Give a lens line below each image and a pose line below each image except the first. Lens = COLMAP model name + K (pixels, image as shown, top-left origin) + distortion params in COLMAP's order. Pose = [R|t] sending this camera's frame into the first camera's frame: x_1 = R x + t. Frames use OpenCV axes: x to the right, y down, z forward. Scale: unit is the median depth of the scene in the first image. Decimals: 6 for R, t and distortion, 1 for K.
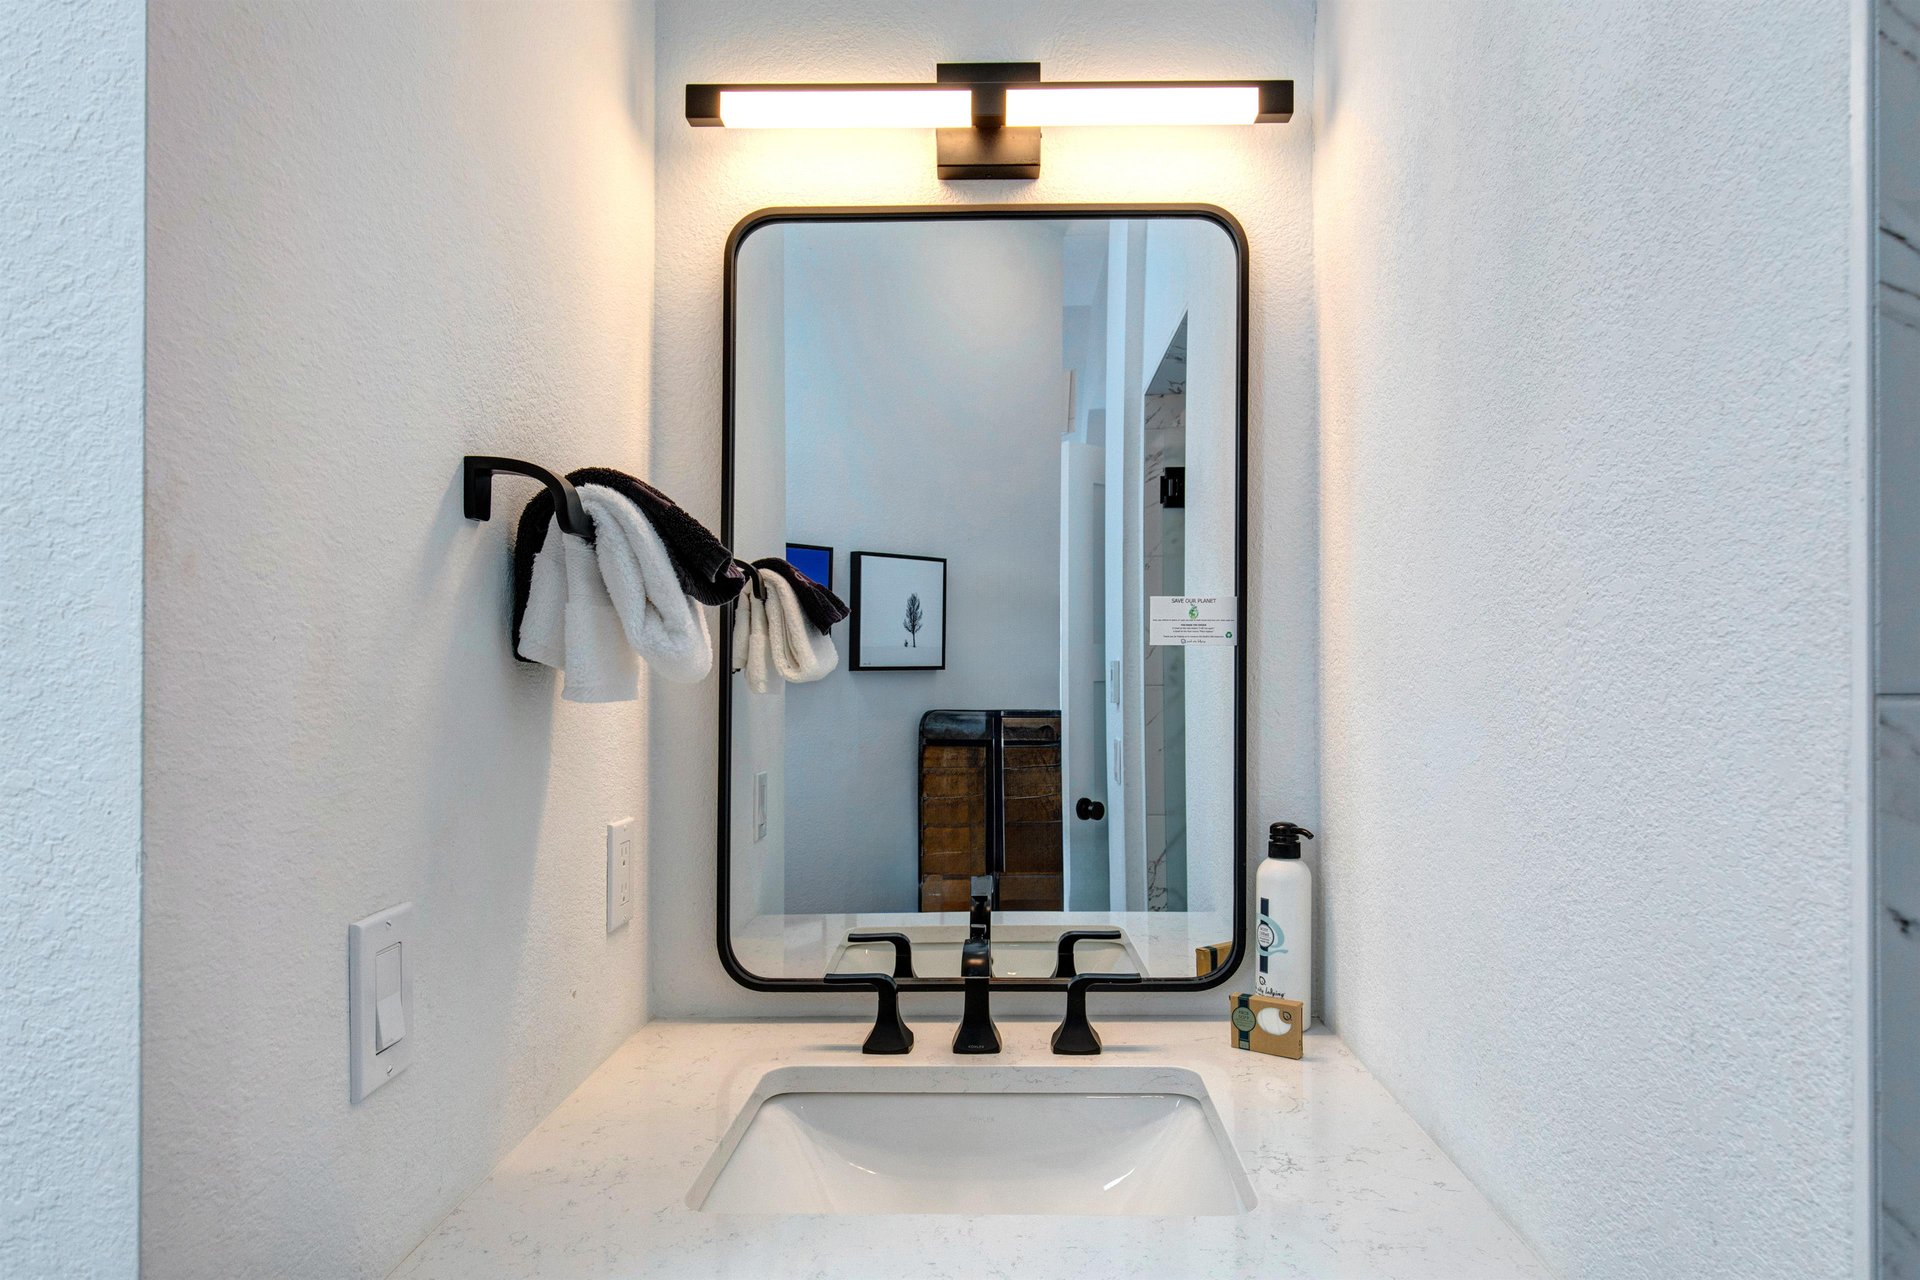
lens RADIAL K [[1113.8, 0, 963.9], [0, 1113.8, 676.1], [0, 0, 1]] dist [-0.002768, 0.000015]
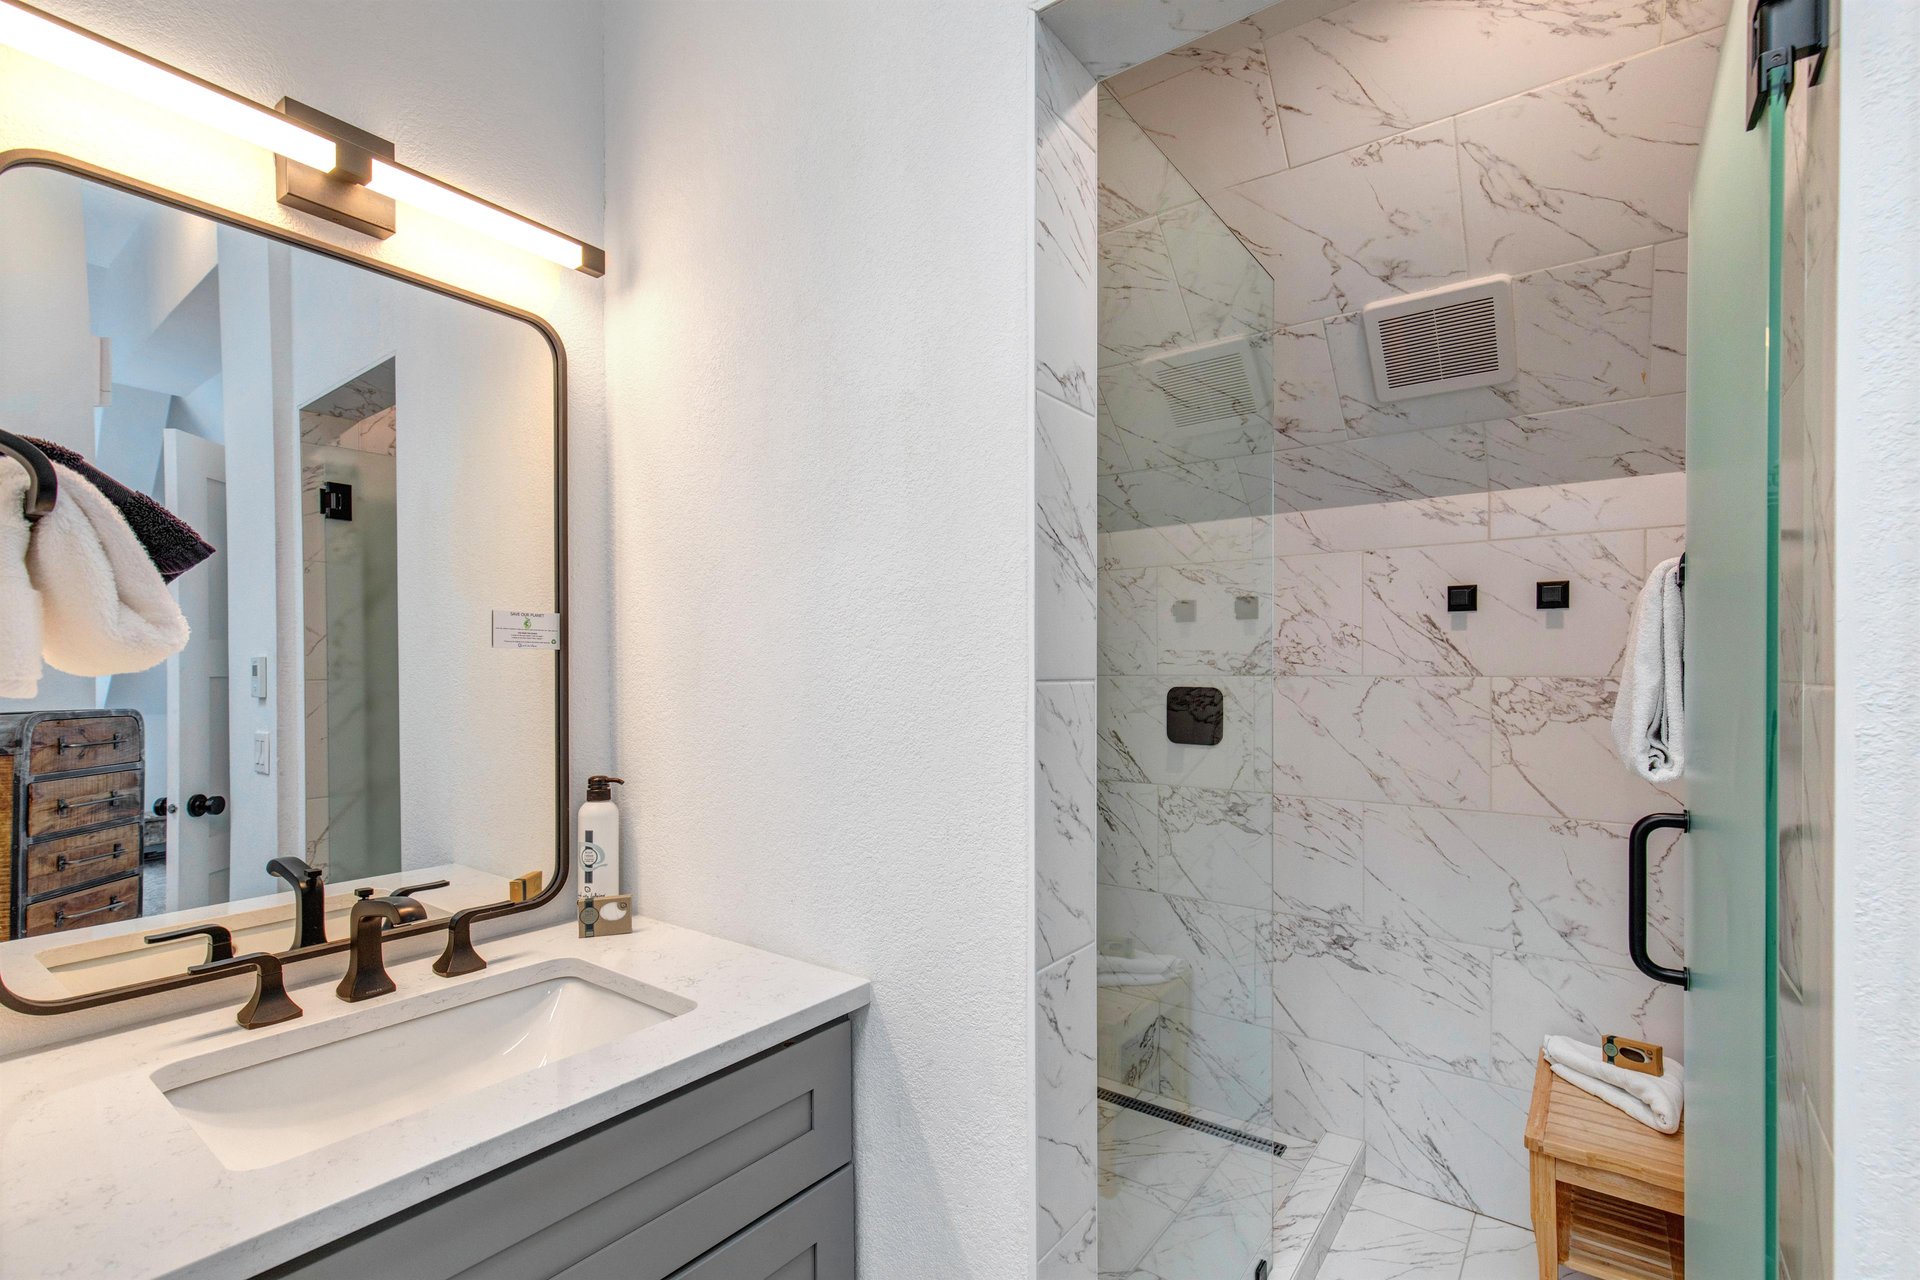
lens RADIAL K [[878.6, 0, 959.9], [0, 878.6, 686.3], [0, 0, 1]] dist [0.000174, 0.000103]
pose [[0.579589, -0.007401, 0.814875, -0.354952], [-0.003997, 0.999921, 0.011924, 0.002496], [-0.814899, -0.010168, 0.579513, -0.021619]]
